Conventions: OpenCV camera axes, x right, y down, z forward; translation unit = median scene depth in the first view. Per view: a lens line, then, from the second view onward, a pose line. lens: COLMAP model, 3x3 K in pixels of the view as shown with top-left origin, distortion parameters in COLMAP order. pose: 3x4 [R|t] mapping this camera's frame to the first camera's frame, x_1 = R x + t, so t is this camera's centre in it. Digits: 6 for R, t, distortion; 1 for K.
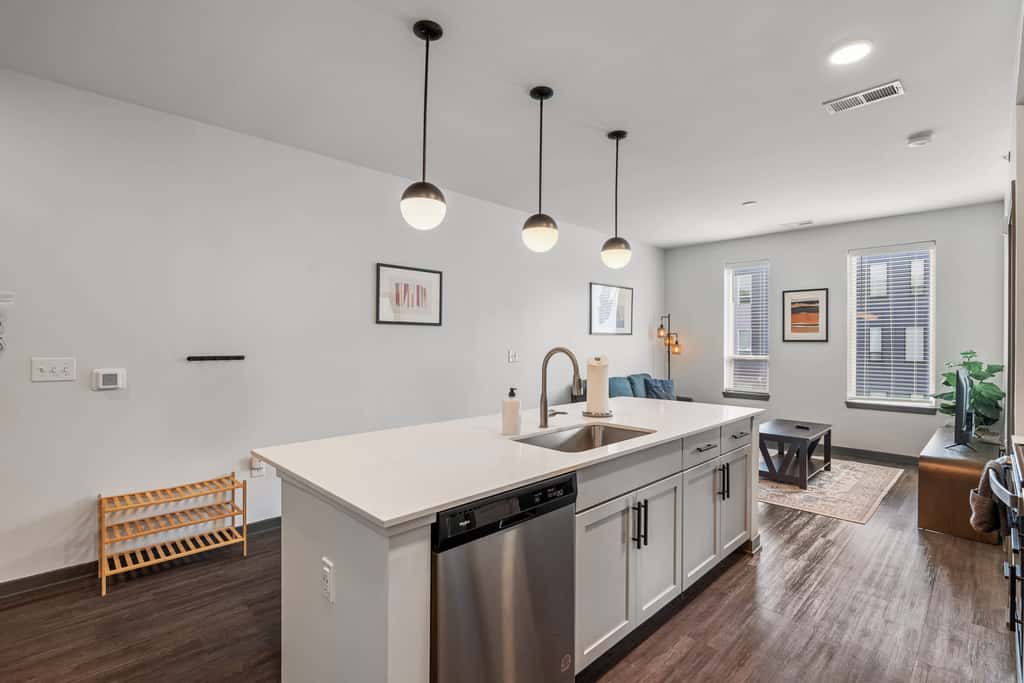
lens RADIAL K [[471.1, 0, 521.0], [0, 471.1, 337.9], [0, 0, 1]] dist [0.001944, 0.000110]
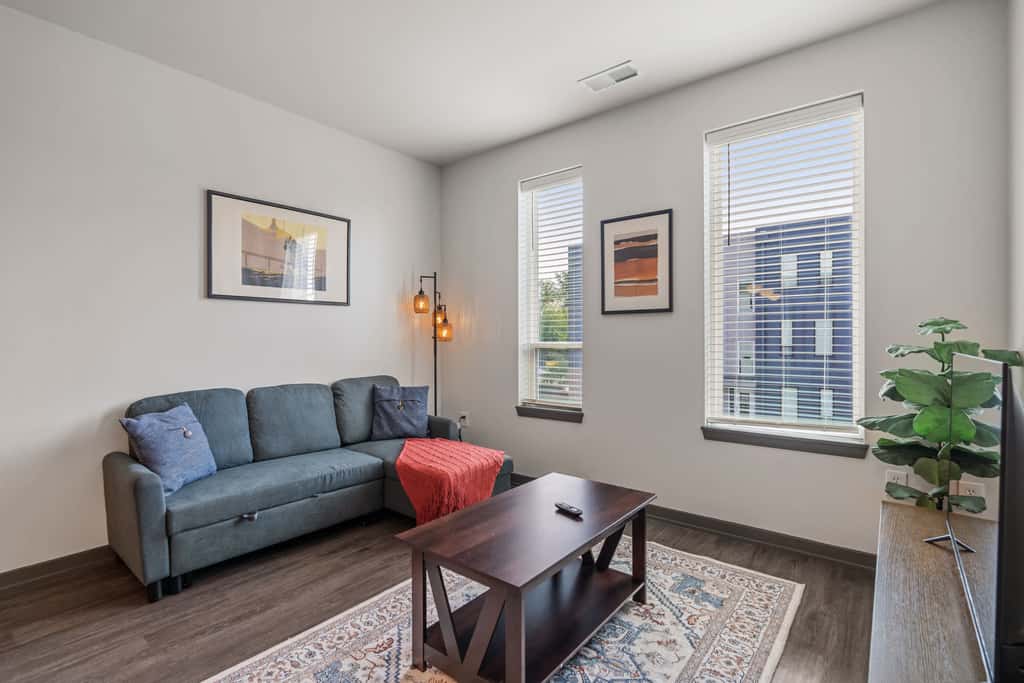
lens RADIAL K [[471.1, 0, 521.0], [0, 471.1, 337.9], [0, 0, 1]] dist [0.001944, 0.000110]
pose [[0.992054, -0.005498, 0.125696, 0.413179], [0.004957, 0.999977, 0.004623, 0.033333], [-0.125719, -0.003963, 0.992058, 0.496465]]
